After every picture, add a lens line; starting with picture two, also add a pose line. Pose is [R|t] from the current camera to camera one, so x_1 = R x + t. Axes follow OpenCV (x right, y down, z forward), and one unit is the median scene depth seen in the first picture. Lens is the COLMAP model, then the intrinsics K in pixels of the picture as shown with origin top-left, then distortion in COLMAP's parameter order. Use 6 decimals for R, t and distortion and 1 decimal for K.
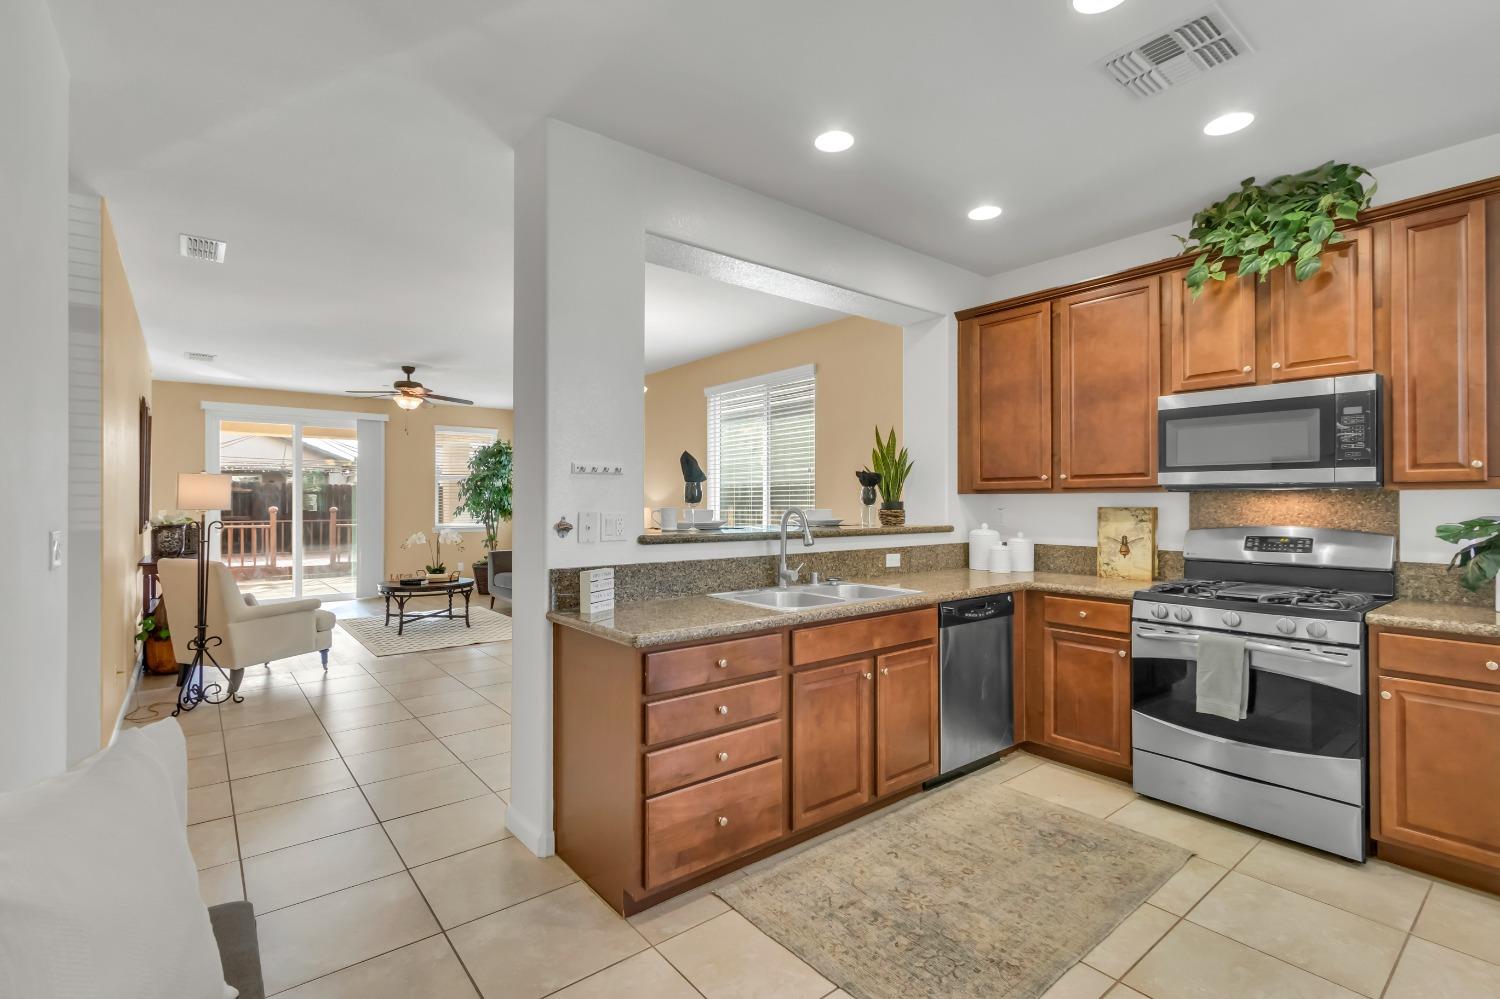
lens RADIAL K [[679.1, 0, 746.9], [0, 679.1, 501.6], [0, 0, 1]] dist [0.012776, -0.004966]
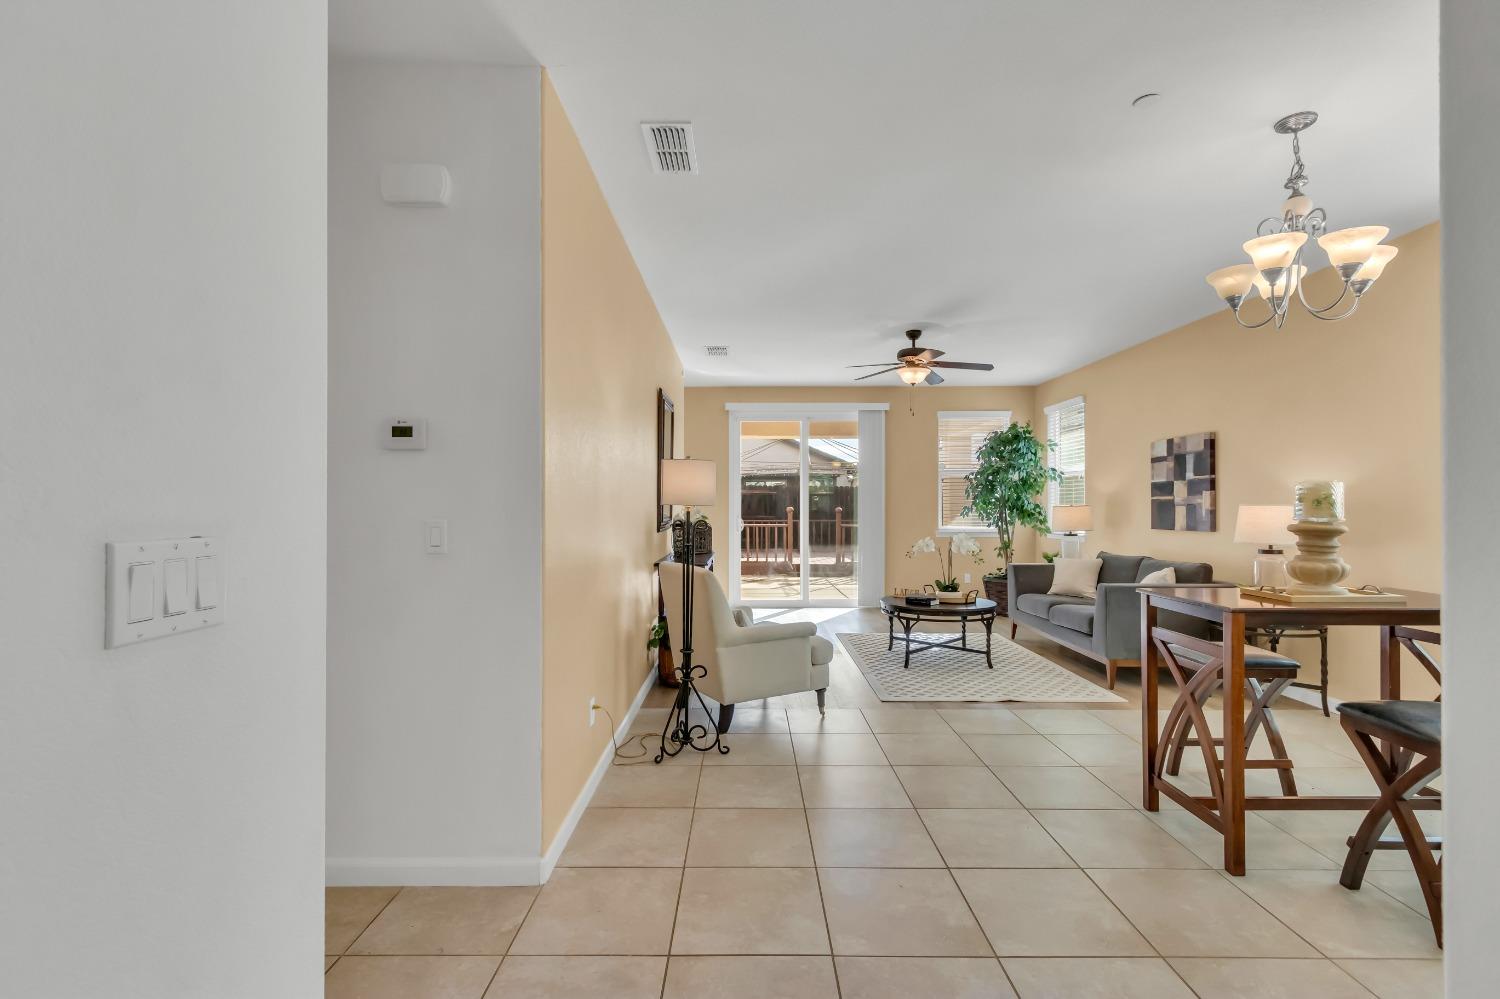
lens RADIAL K [[679.1, 0, 748.4], [0, 679.1, 498.4], [0, 0, 1]] dist [0.012776, -0.004966]
pose [[0.776423, -0.006343, -0.630180, -0.304495], [0.000950, 0.999960, -0.008894, 0.014222], [0.630211, 0.006307, 0.776398, 0.541983]]
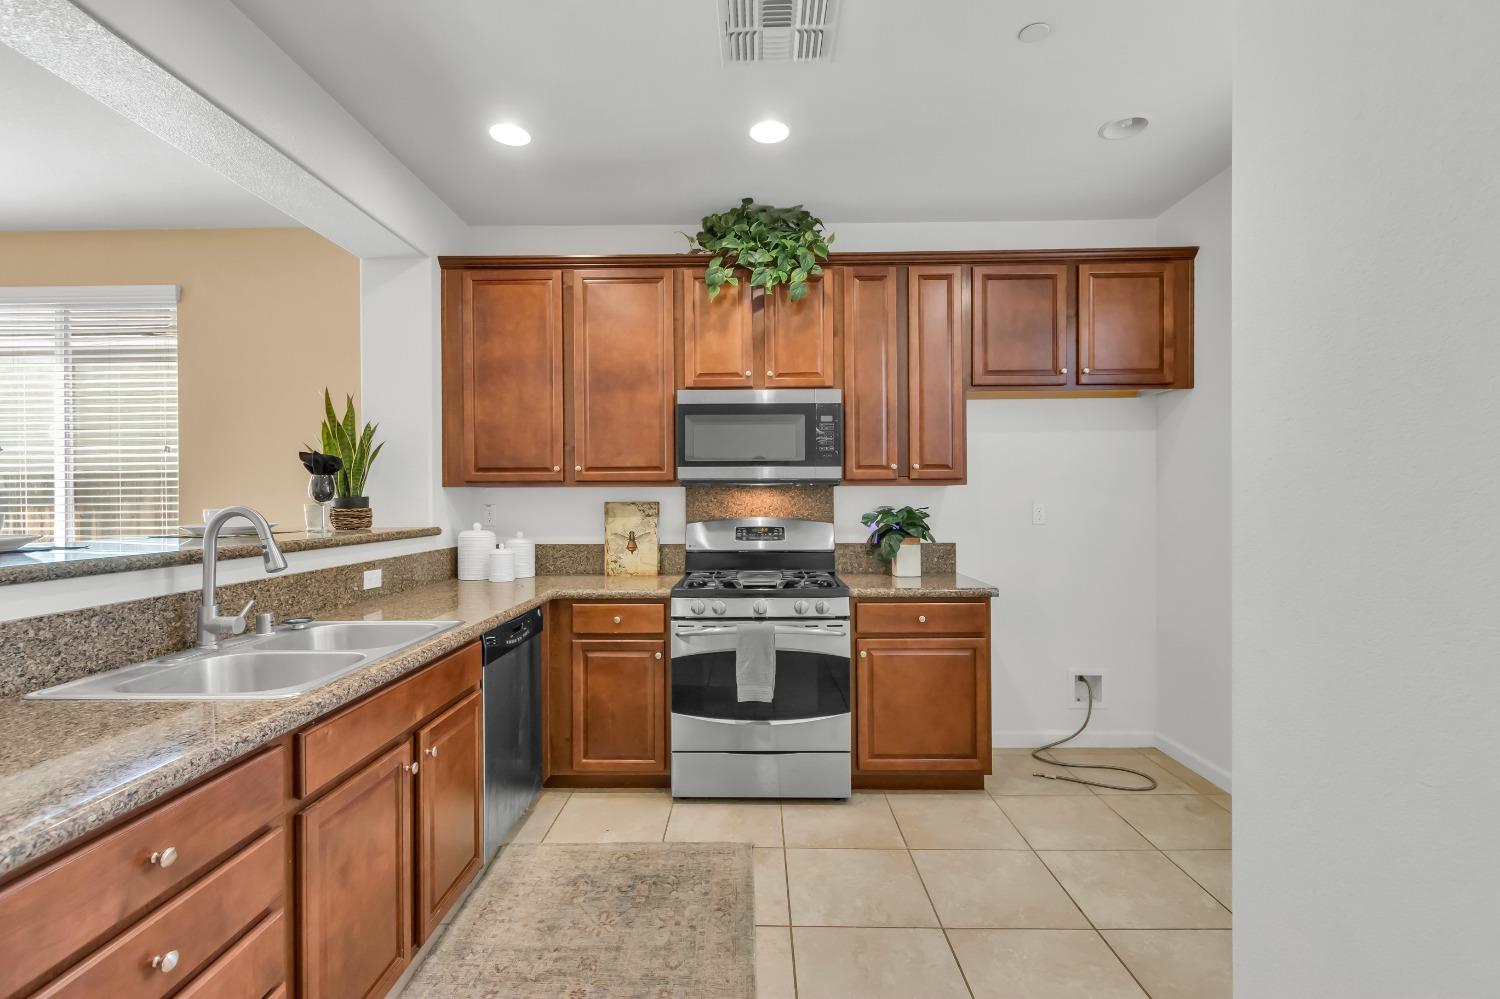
lens RADIAL K [[679.1, 0, 743.5], [0, 679.1, 499.0], [0, 0, 1]] dist [0.012776, -0.004966]
pose [[0.641268, -0.004746, 0.767303, -0.088776], [0.003624, 0.999988, 0.003156, 0.001814], [-0.767309, 0.000756, 0.641277, 0.271555]]
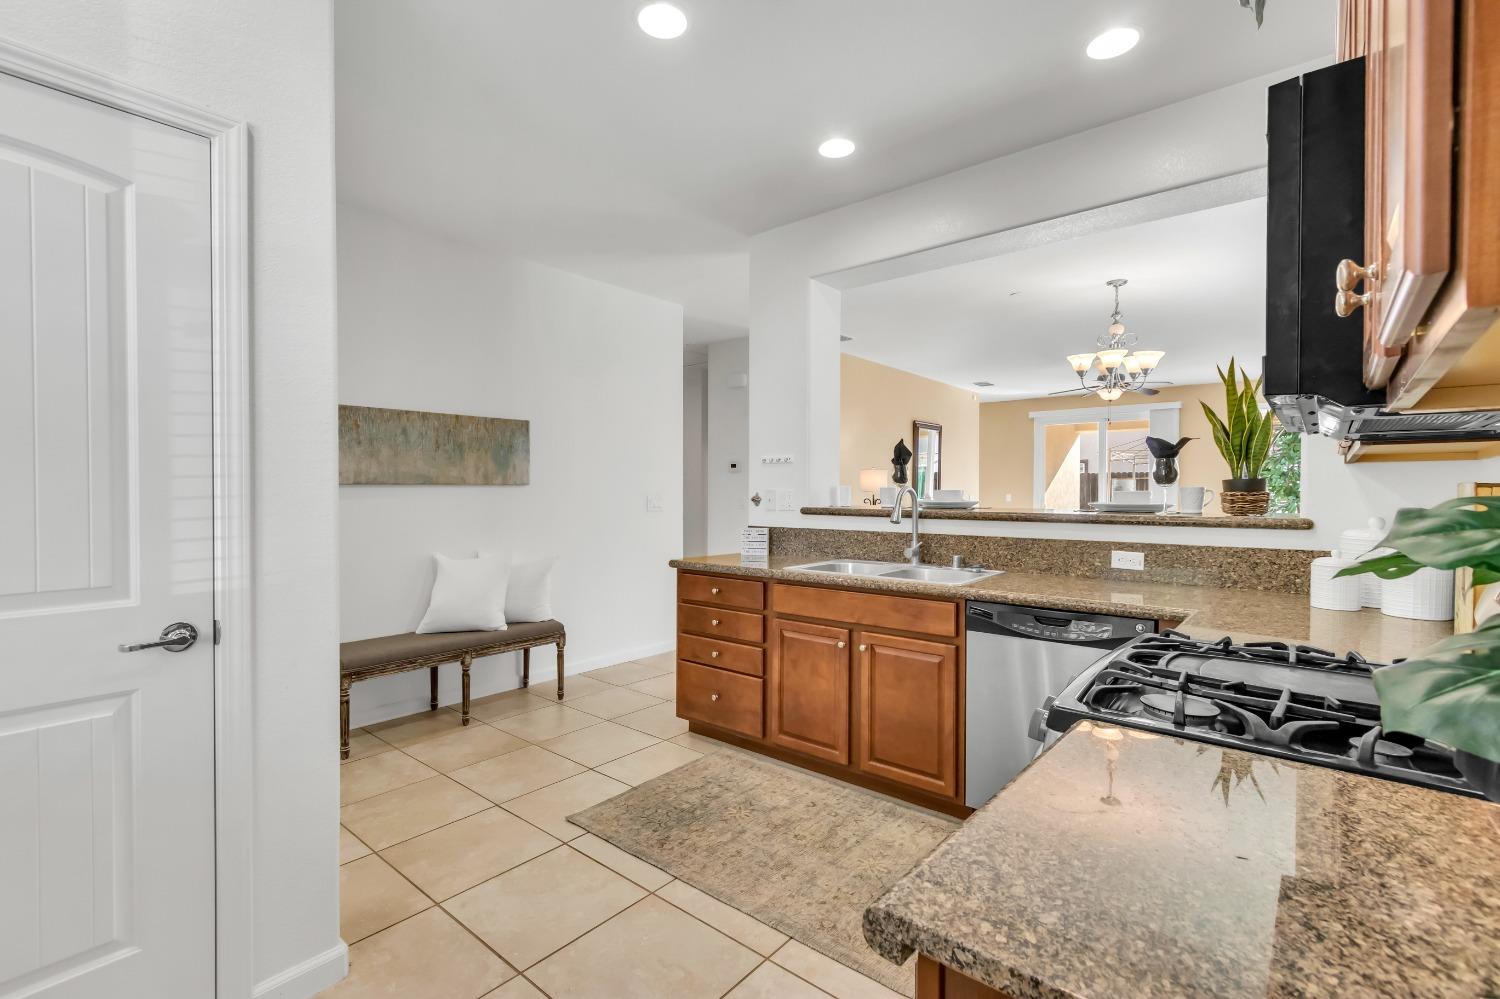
lens RADIAL K [[679.1, 0, 746.6], [0, 679.1, 499.6], [0, 0, 1]] dist [0.012776, -0.004966]
pose [[0.188222, 0.011094, -0.982064, 0.922827], [0.000198, 0.999936, 0.011334, 0.015231], [0.982126, -0.002327, 0.188208, 0.513259]]
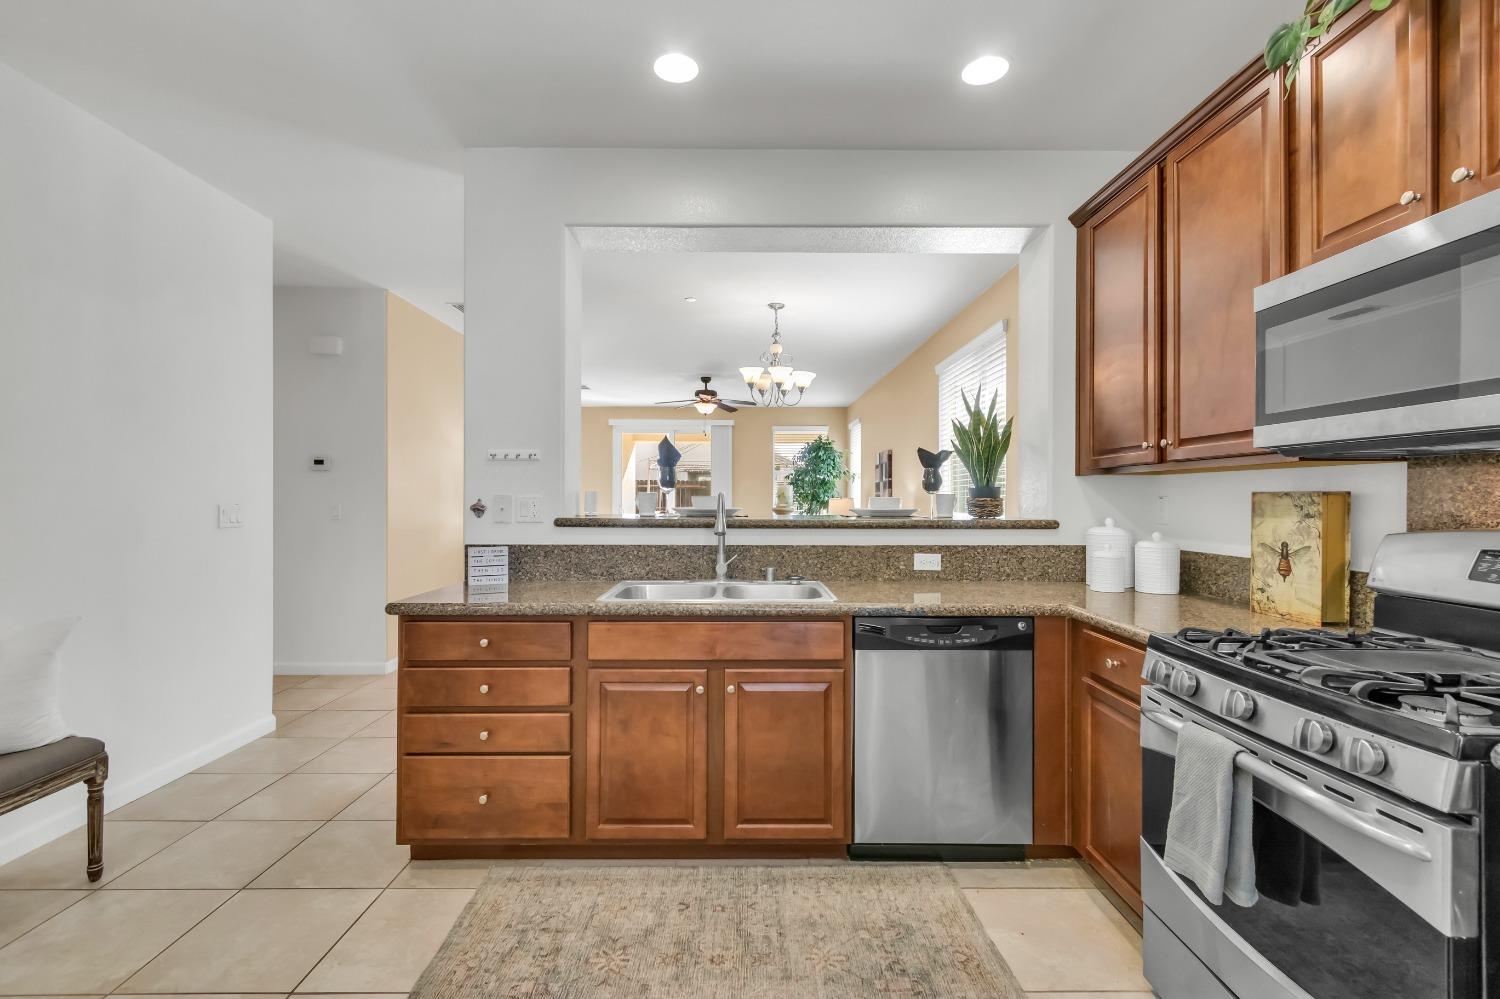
lens RADIAL K [[679.1, 0, 748.1], [0, 679.1, 497.0], [0, 0, 1]] dist [0.012776, -0.004966]
pose [[0.783433, 0.000512, -0.621476, 0.583870], [-0.000912, 1.000000, -0.000326, 0.014074], [0.621476, 0.000822, 0.783433, 0.293544]]
